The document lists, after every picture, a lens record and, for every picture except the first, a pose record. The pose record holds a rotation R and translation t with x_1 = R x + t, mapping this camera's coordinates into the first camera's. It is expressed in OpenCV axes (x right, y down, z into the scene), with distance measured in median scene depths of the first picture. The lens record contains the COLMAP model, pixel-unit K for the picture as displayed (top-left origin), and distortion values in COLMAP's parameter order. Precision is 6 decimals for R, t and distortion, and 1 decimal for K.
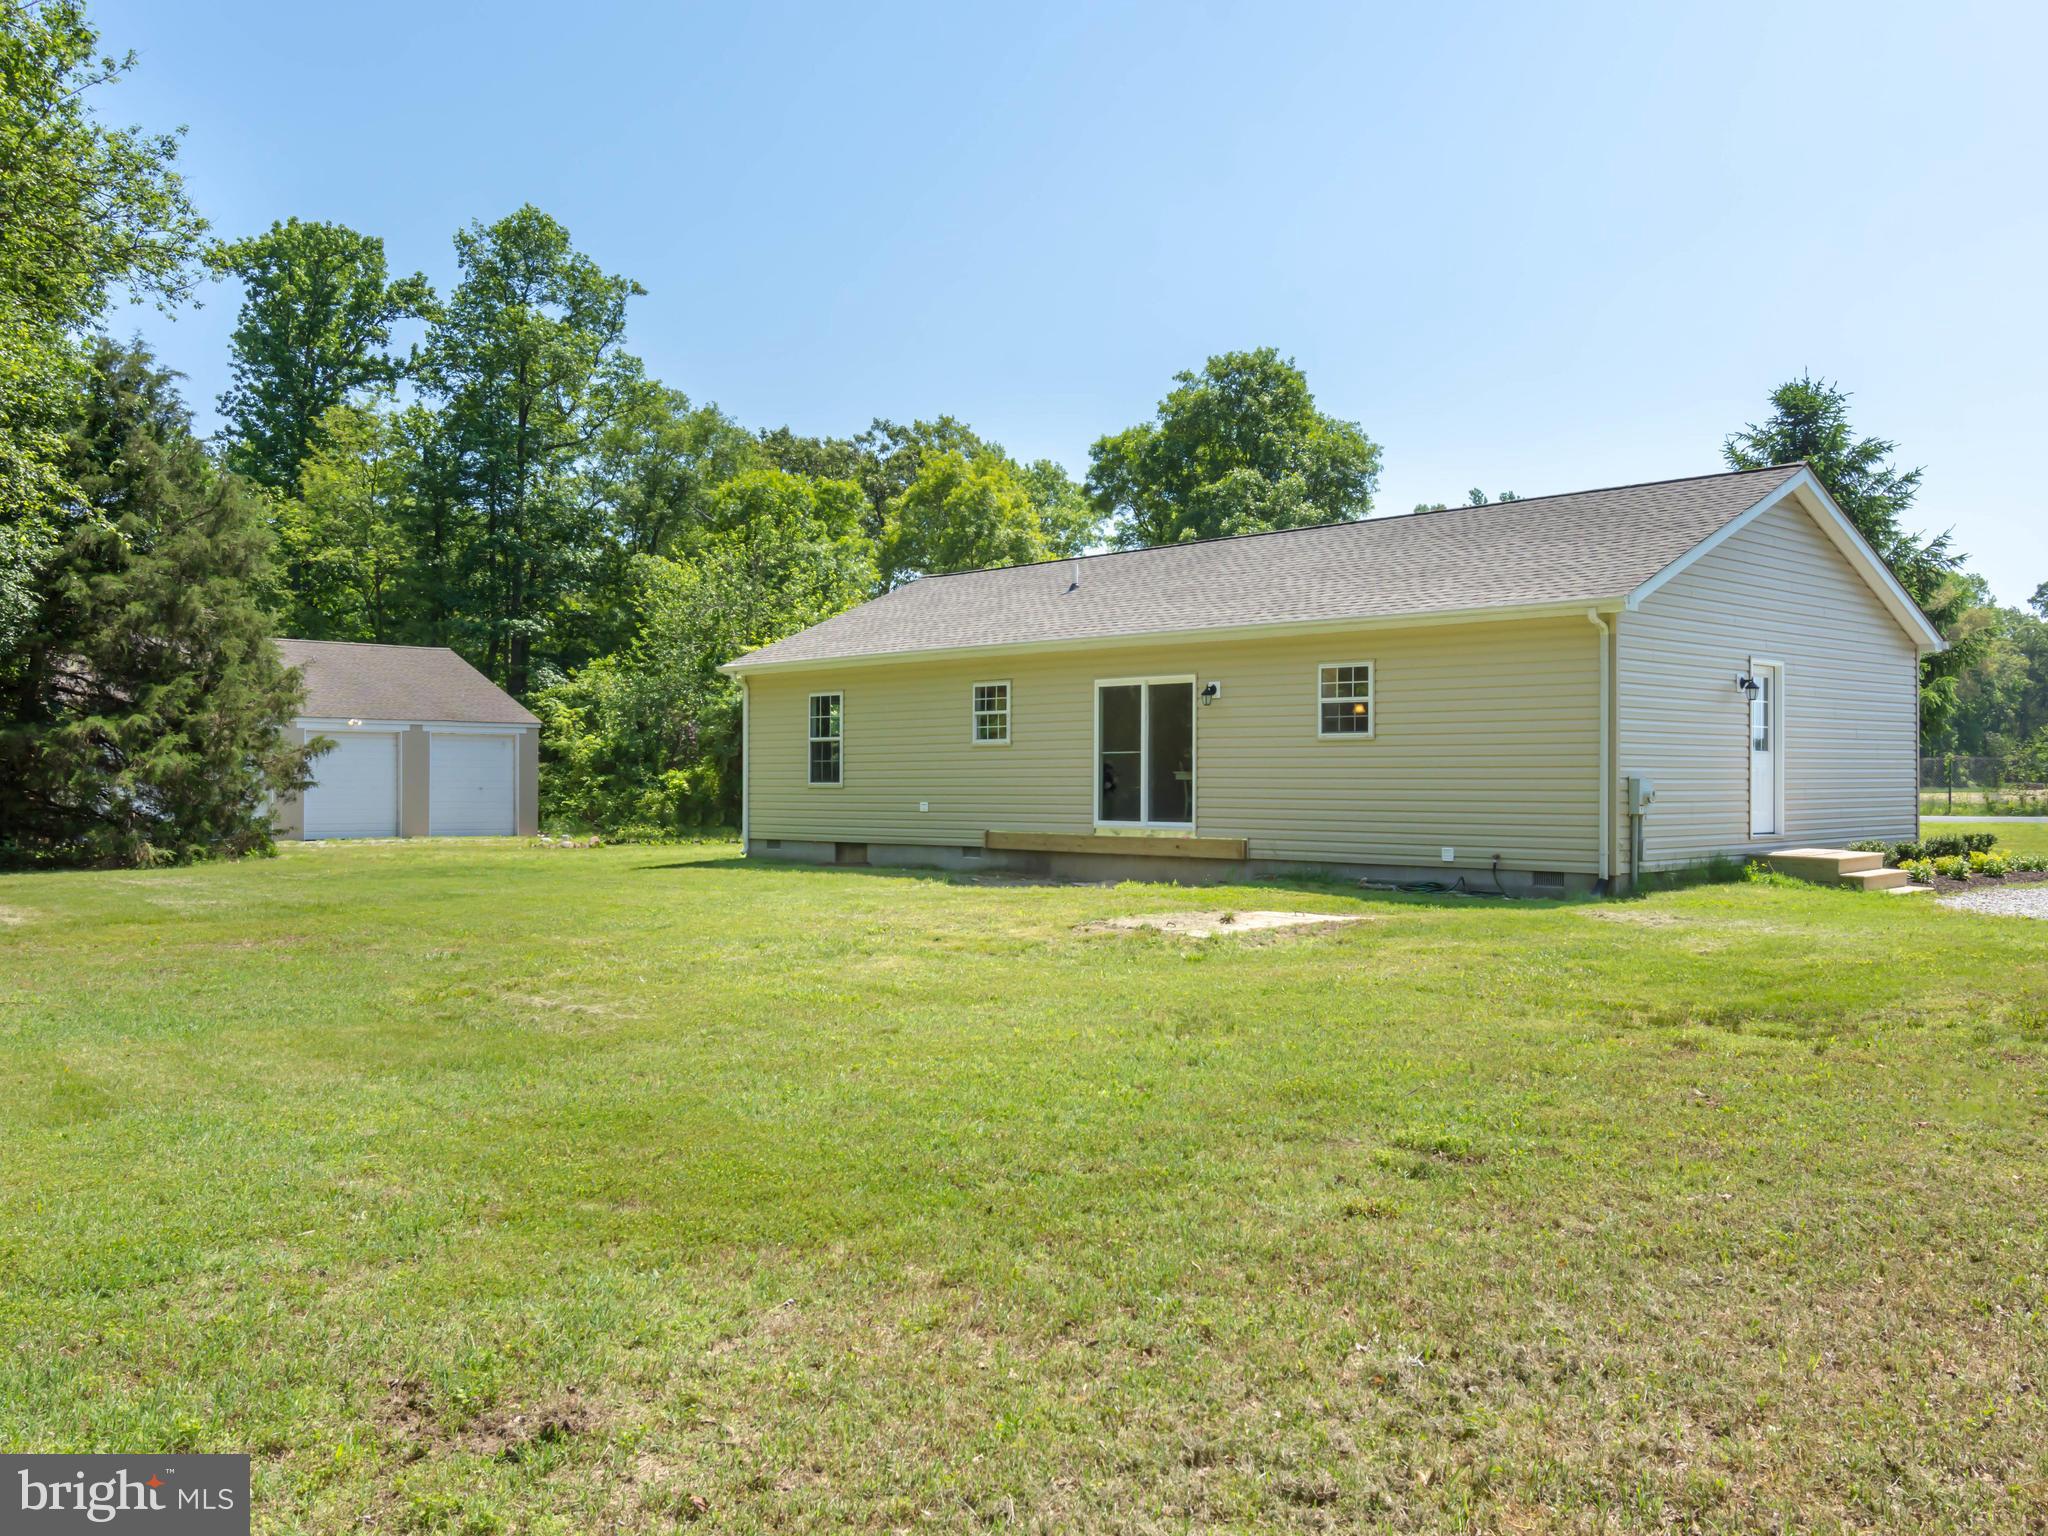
lens RADIAL K [[1723.0, 0, 1024.0], [0, 1723.0, 768.0], [0, 0, 1]] dist [-0.000897, 0.000915]
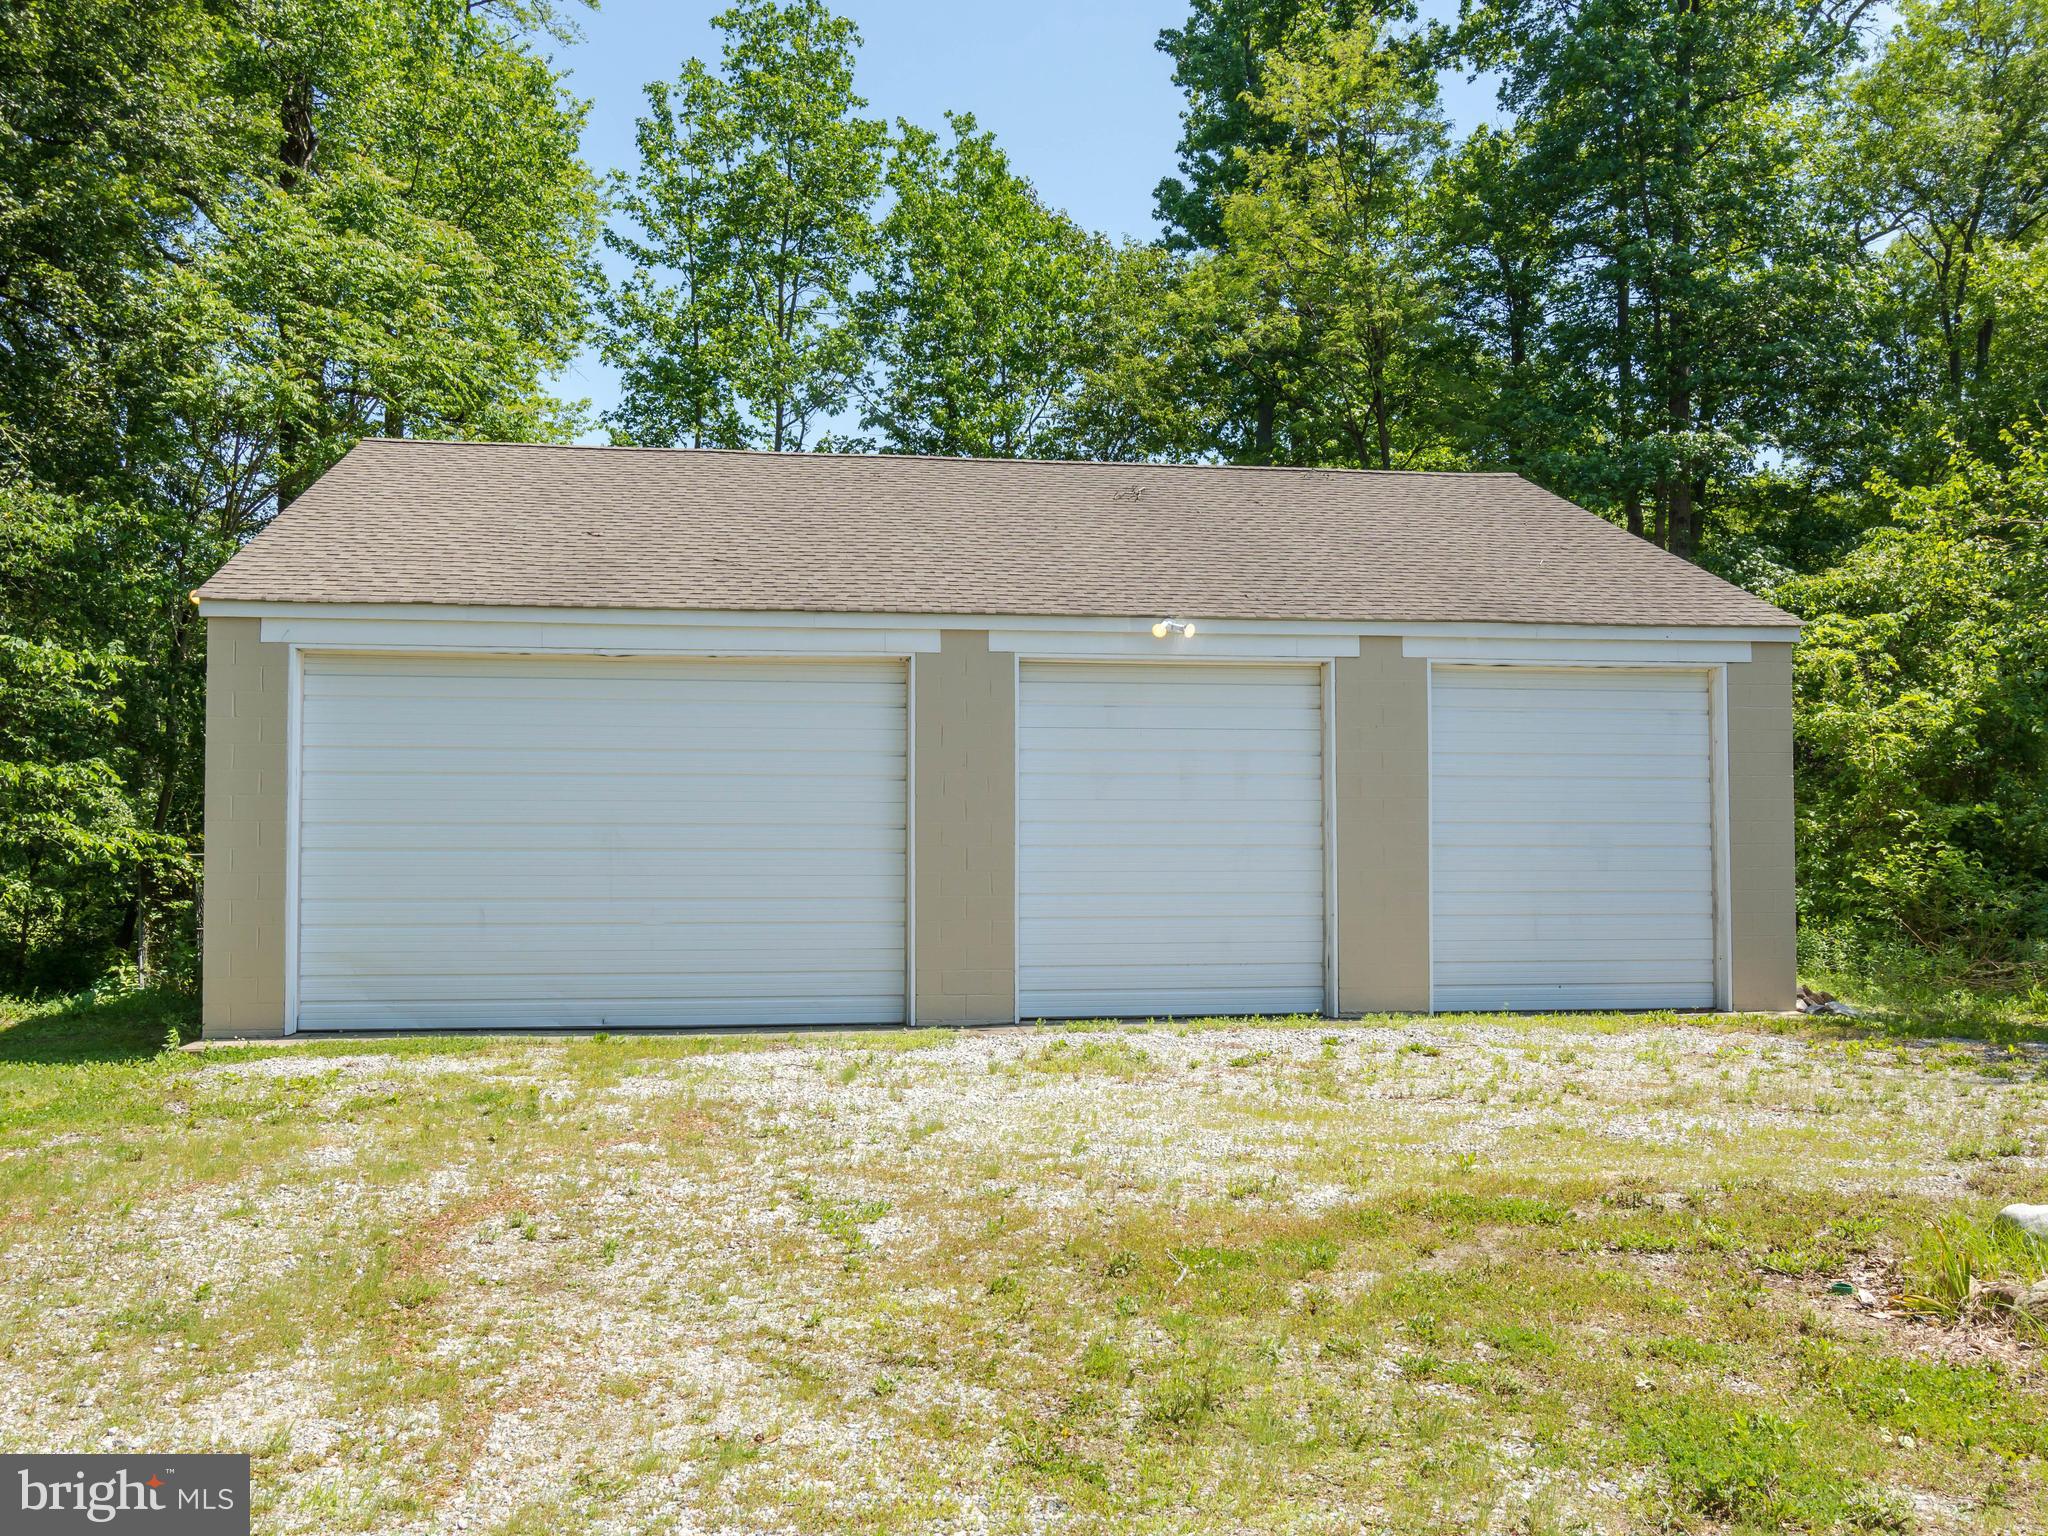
lens RADIAL K [[1723.0, 0, 1024.0], [0, 1723.0, 768.0], [0, 0, 1]] dist [-0.000897, 0.000915]
pose [[0.805447, -0.021527, -0.592276, -0.189577], [0.006403, 0.999598, -0.027625, 0.005004], [0.592633, 0.018458, 0.805261, 0.607598]]
